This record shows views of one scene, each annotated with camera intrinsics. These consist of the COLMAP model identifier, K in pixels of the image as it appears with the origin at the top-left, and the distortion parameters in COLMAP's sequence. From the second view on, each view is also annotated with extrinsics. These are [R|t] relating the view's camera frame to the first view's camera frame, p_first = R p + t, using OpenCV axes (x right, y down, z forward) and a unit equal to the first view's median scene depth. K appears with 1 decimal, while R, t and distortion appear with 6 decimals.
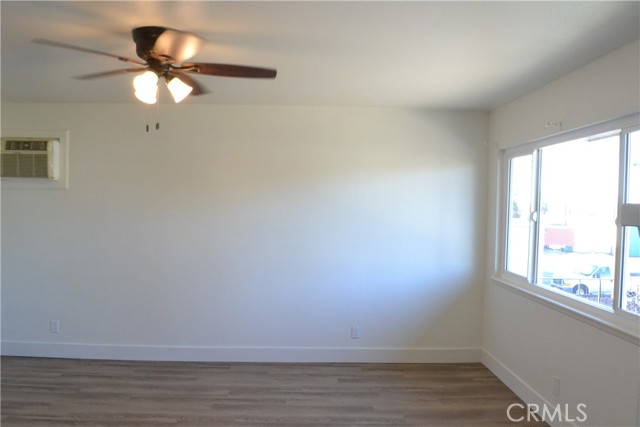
lens RADIAL K [[517.4, 0, 320.2], [0, 517.4, 216.1], [0, 0, 1]] dist [-0.077839, 0.012699]
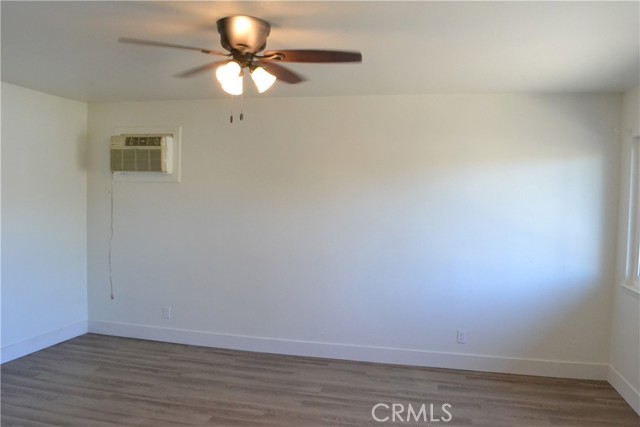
lens RADIAL K [[517.4, 0, 320.0], [0, 517.4, 216.3], [0, 0, 1]] dist [-0.077839, 0.012699]
pose [[0.967071, 0.015008, -0.254065, 0.062124], [-0.013557, 0.999880, 0.007464, 0.005598], [0.254146, -0.003774, 0.967158, 0.050259]]
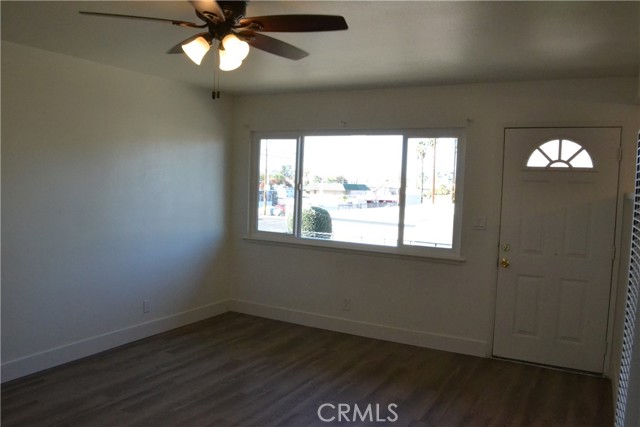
lens RADIAL K [[517.4, 0, 325.7], [0, 517.4, 213.6], [0, 0, 1]] dist [-0.077839, 0.012699]
pose [[0.504911, -0.056867, 0.861296, -0.694673], [0.000320, 0.997840, 0.065695, -0.017552], [-0.863172, -0.032895, 0.503838, 0.259475]]
